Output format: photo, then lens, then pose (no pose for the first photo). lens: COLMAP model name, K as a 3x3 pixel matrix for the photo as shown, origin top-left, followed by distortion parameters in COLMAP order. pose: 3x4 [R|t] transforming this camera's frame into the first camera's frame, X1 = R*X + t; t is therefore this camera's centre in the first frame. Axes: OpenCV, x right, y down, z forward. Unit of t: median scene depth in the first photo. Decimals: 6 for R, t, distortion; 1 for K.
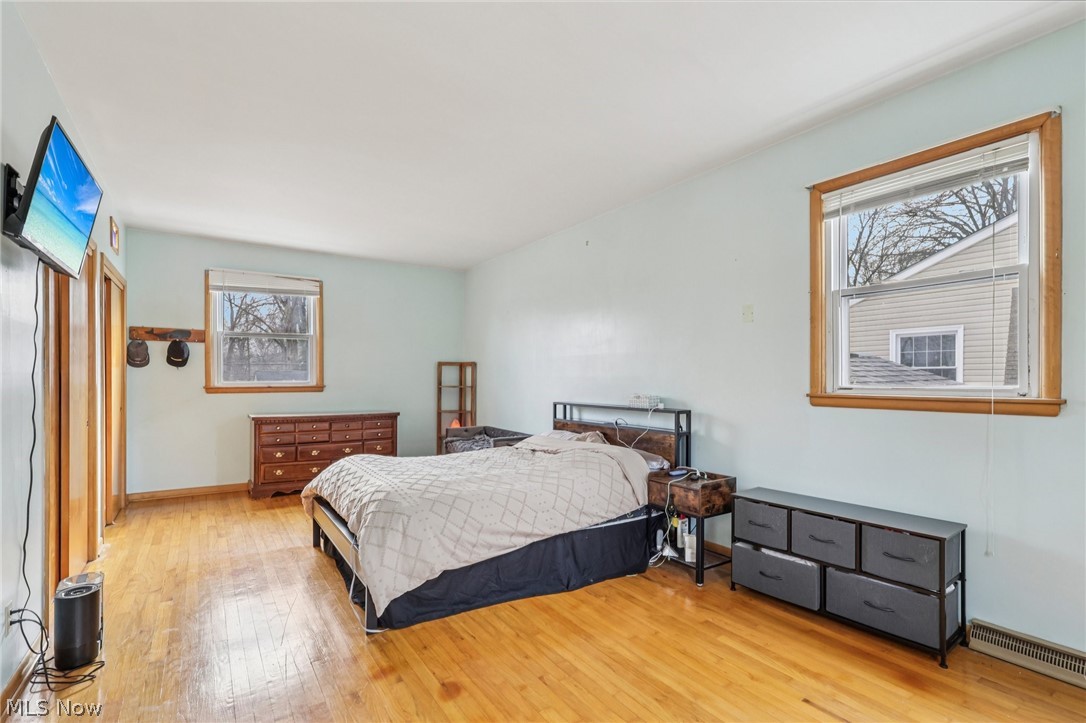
lens RADIAL K [[505.8, 0, 545.7], [0, 505.8, 370.5], [0, 0, 1]] dist [-0.003965, 0.003780]
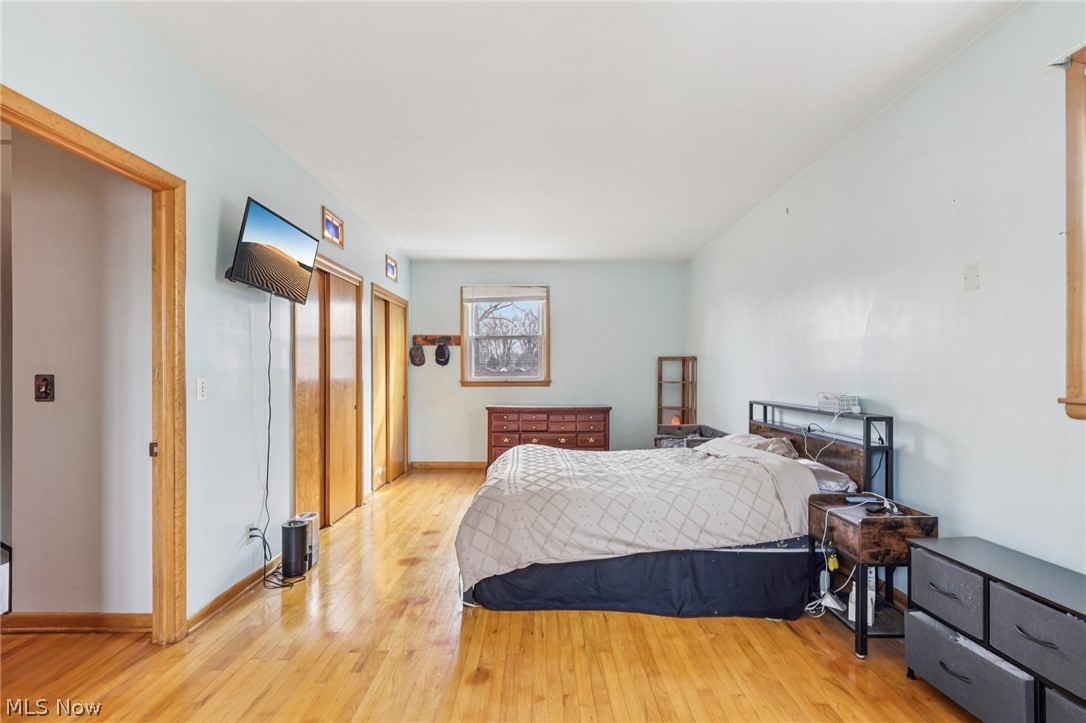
lens RADIAL K [[505.8, 0, 545.0], [0, 505.8, 363.6], [0, 0, 1]] dist [-0.003965, 0.003780]
pose [[0.836208, -0.013347, -0.548250, 0.309935], [0.010860, 0.999911, -0.007779, 0.002094], [0.548305, 0.000550, 0.836278, 0.131232]]
